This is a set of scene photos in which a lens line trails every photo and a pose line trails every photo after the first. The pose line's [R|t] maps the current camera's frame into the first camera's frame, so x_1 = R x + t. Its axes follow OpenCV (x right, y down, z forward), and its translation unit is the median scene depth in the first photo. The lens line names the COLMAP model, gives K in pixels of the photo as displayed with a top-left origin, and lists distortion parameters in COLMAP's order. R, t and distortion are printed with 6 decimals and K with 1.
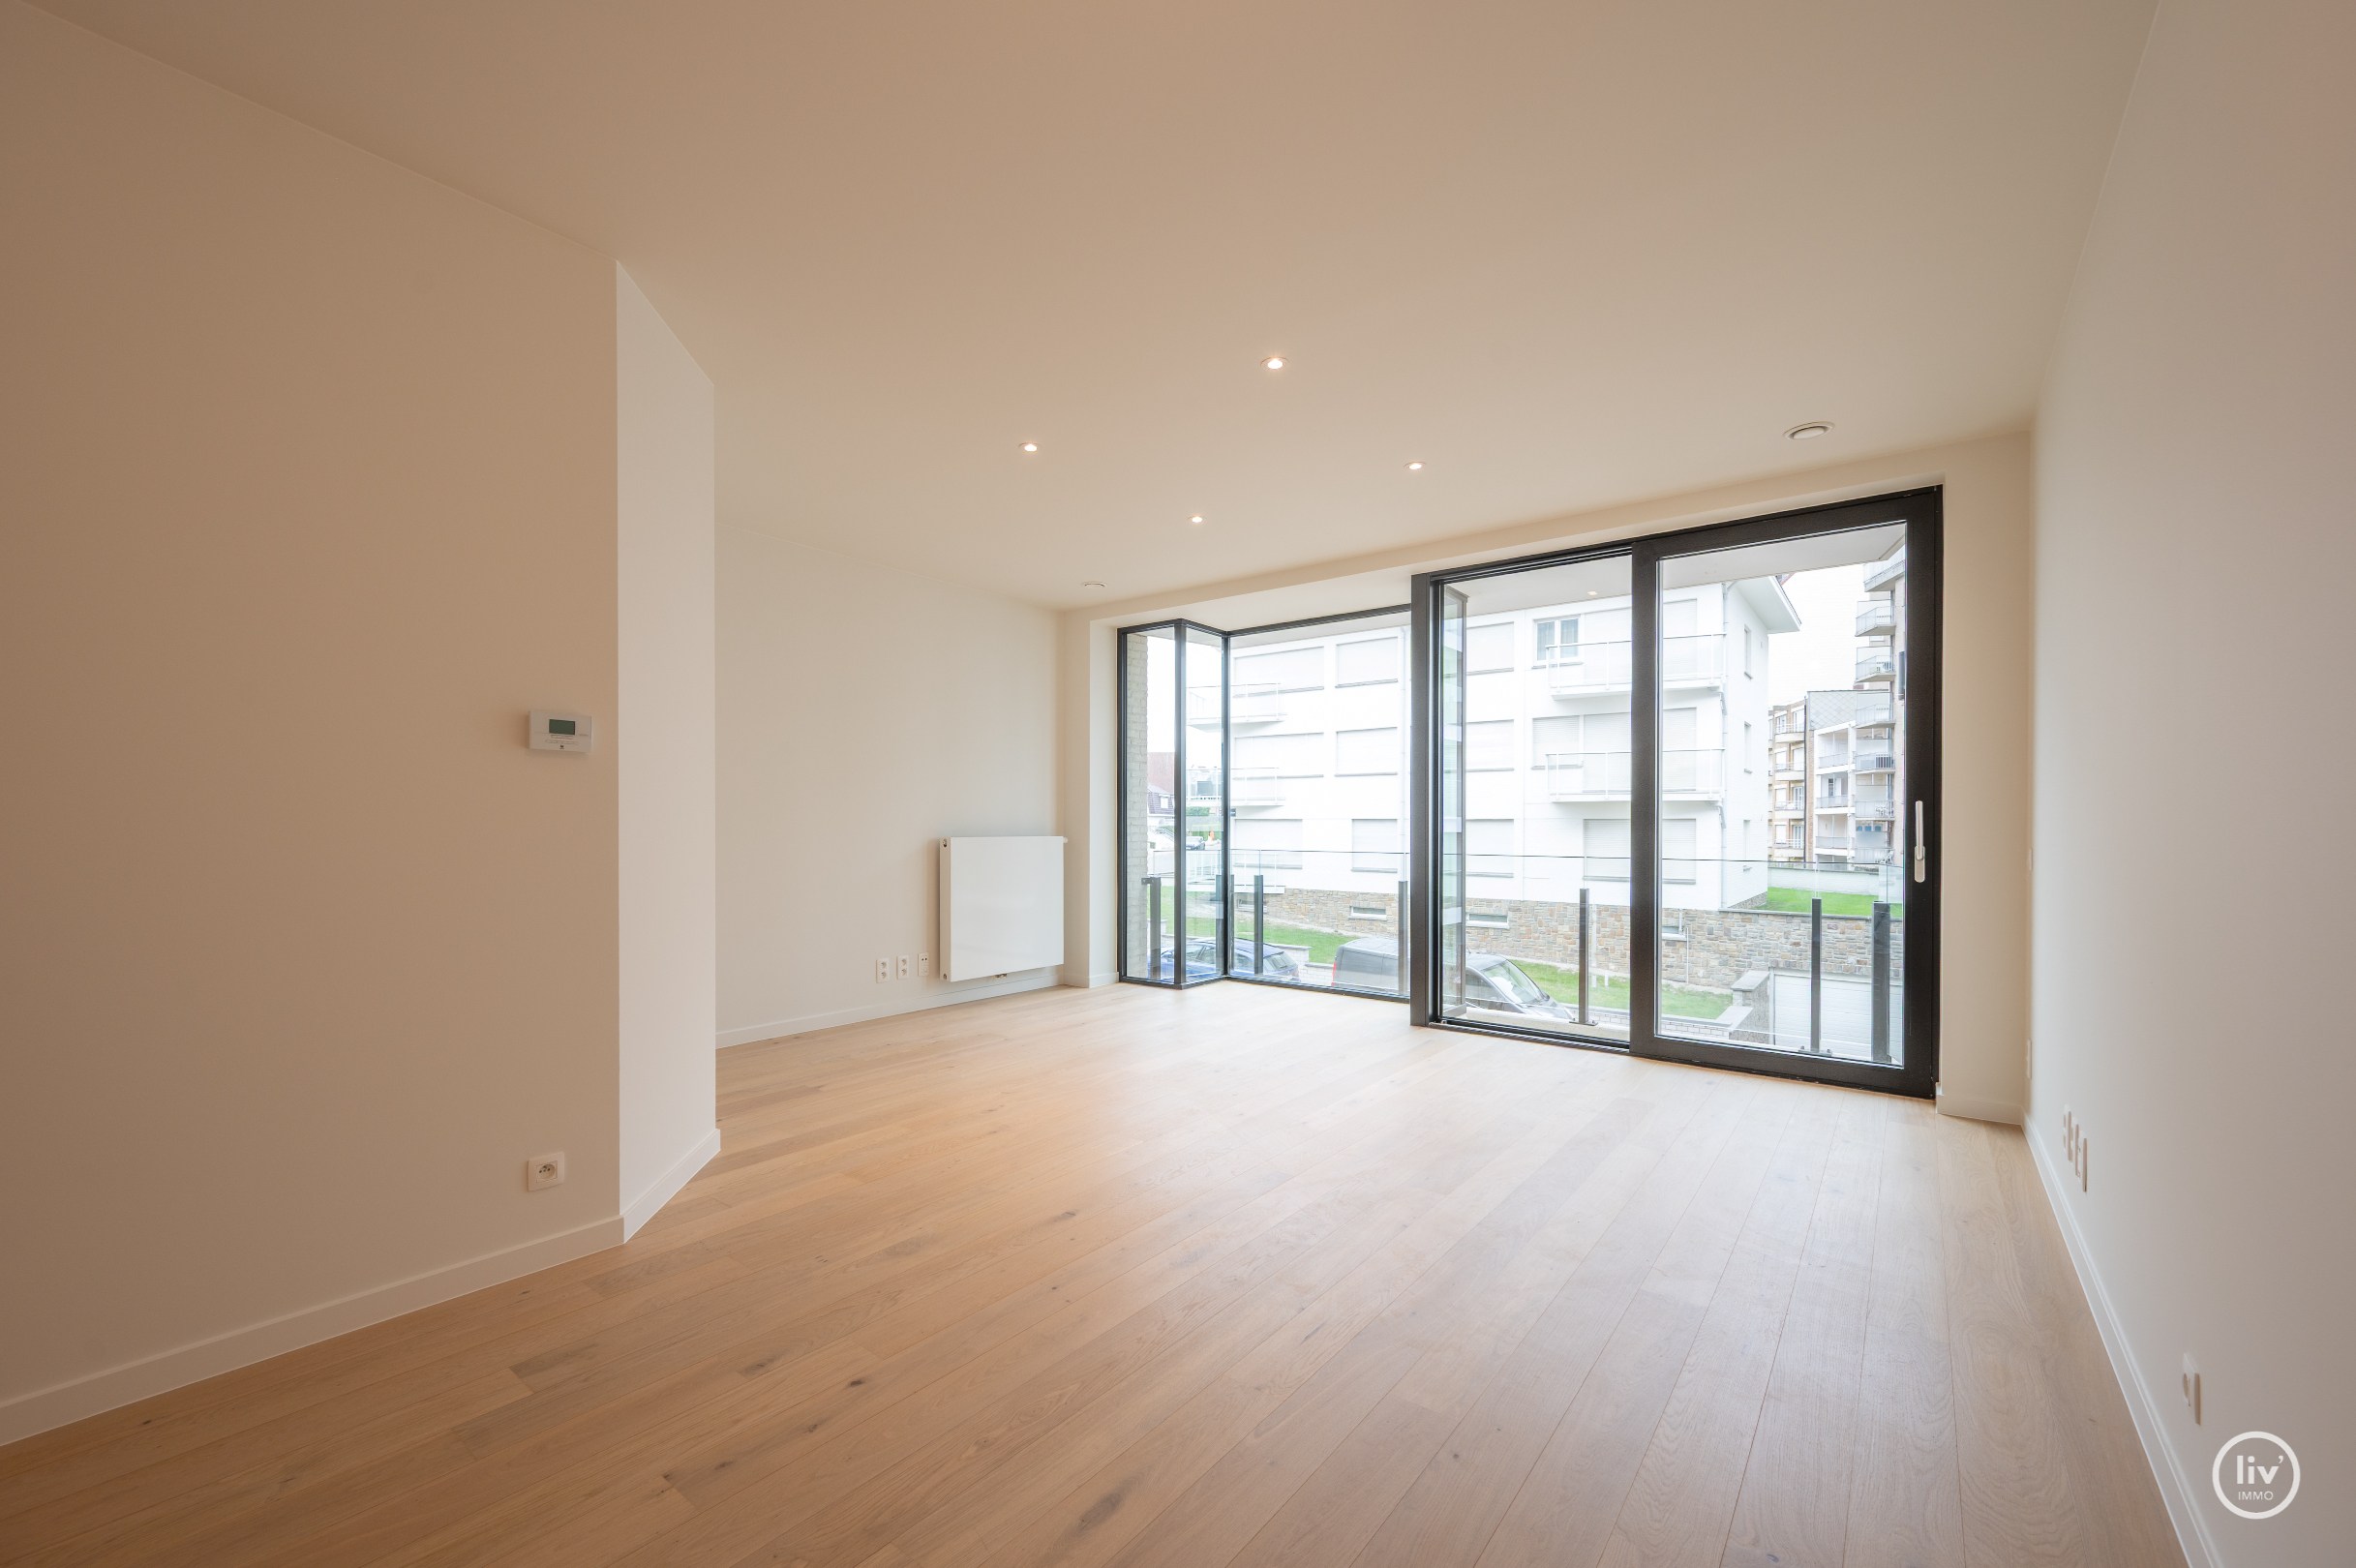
lens RADIAL K [[951.8, 0, 1162.1], [0, 951.8, 829.2], [0, 0, 1]] dist [-0.000865, -0.000444]
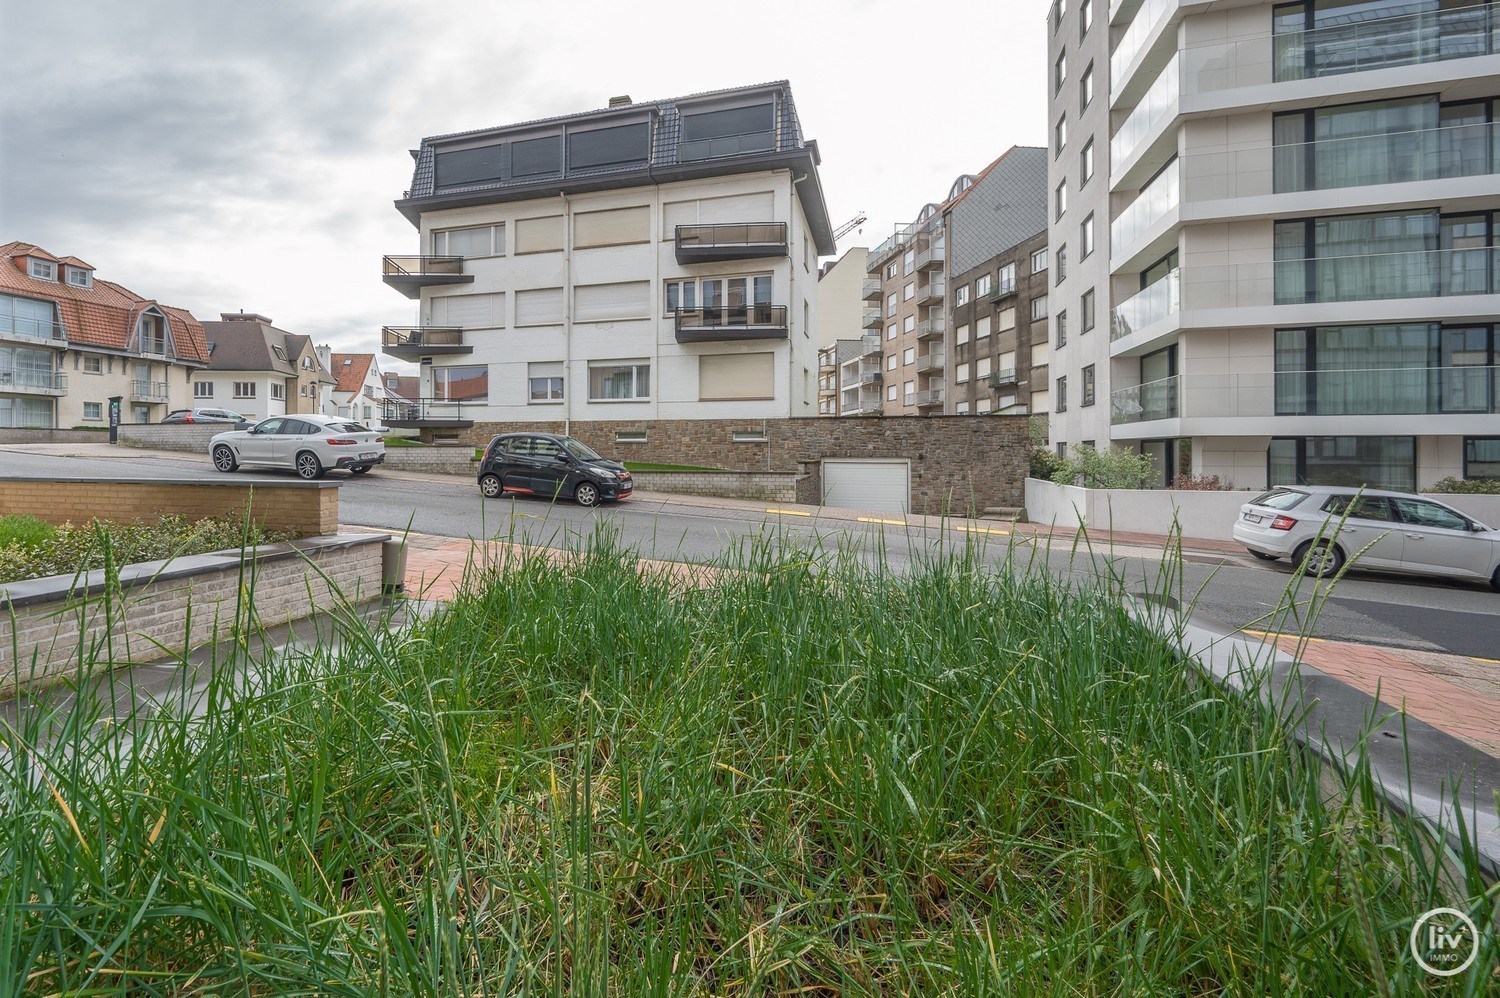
lens RADIAL K [[644.2, 0, 691.4], [0, 644.2, 450.5], [0, 0, 1]] dist [0.001137, -0.002240]
pose [[0.929805, -0.001446, 0.368050, 0.087840], [0.004225, 0.999968, -0.006744, 0.107758], [-0.368029, 0.007826, 0.929781, 0.147196]]
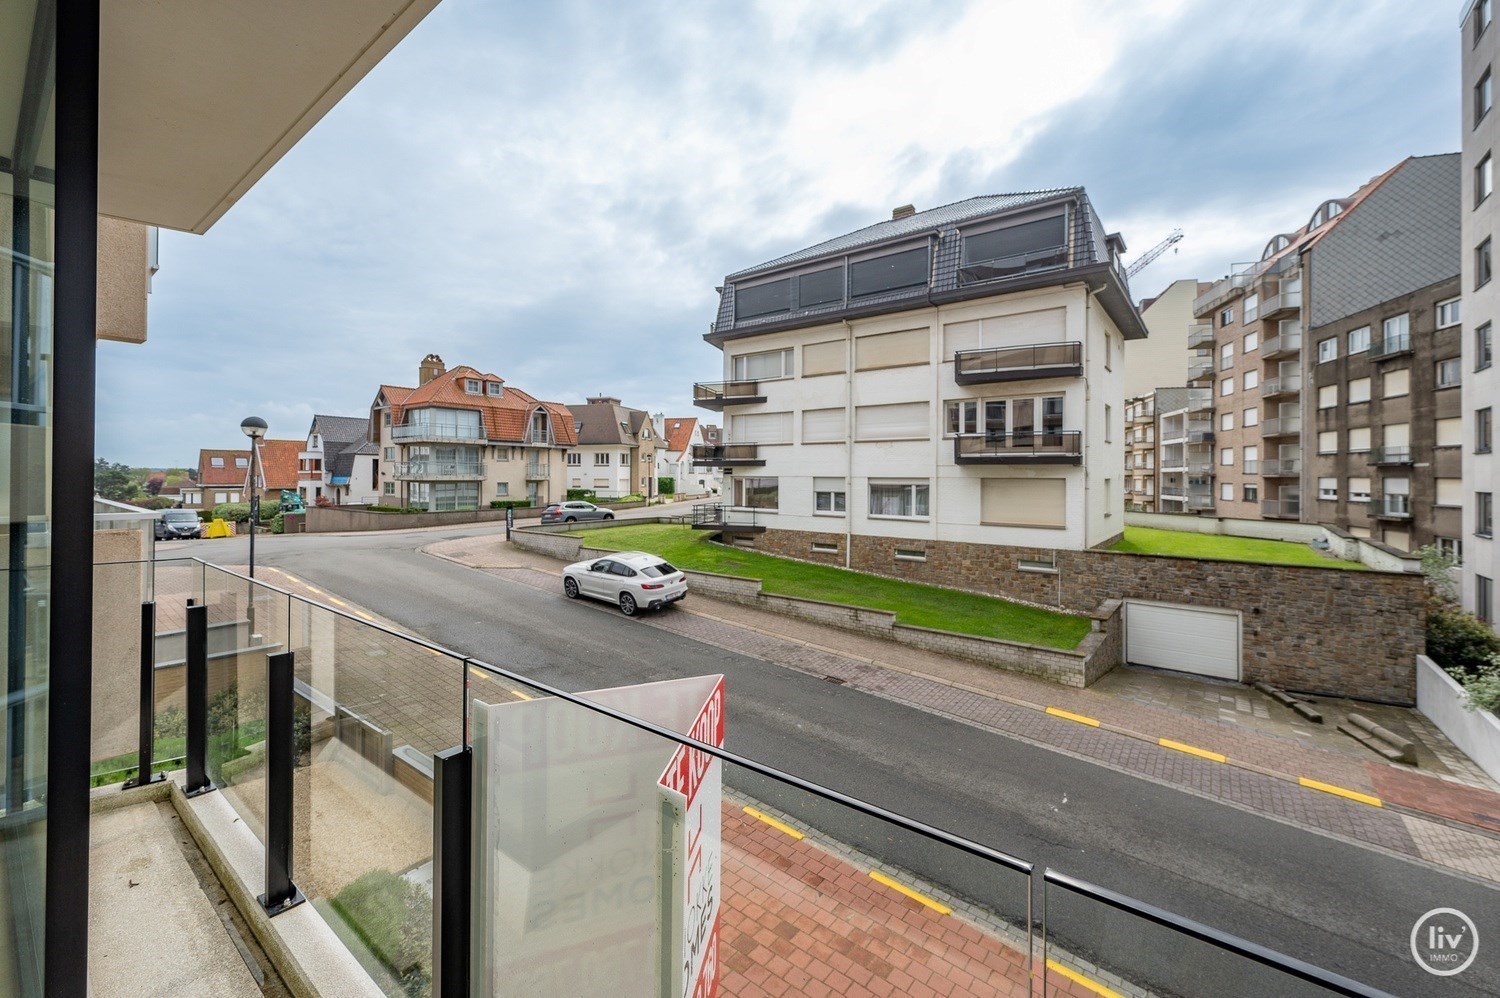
lens RADIAL K [[606.0, 0, 761.1], [0, 606.0, 473.2], [0, 0, 1]] dist [-0.000865, -0.000444]
pose [[0.999867, 0.002276, 0.016164, 0.111001], [-0.002125, 0.999954, -0.009325, -0.007462], [-0.016184, 0.009290, 0.999826, 0.154701]]
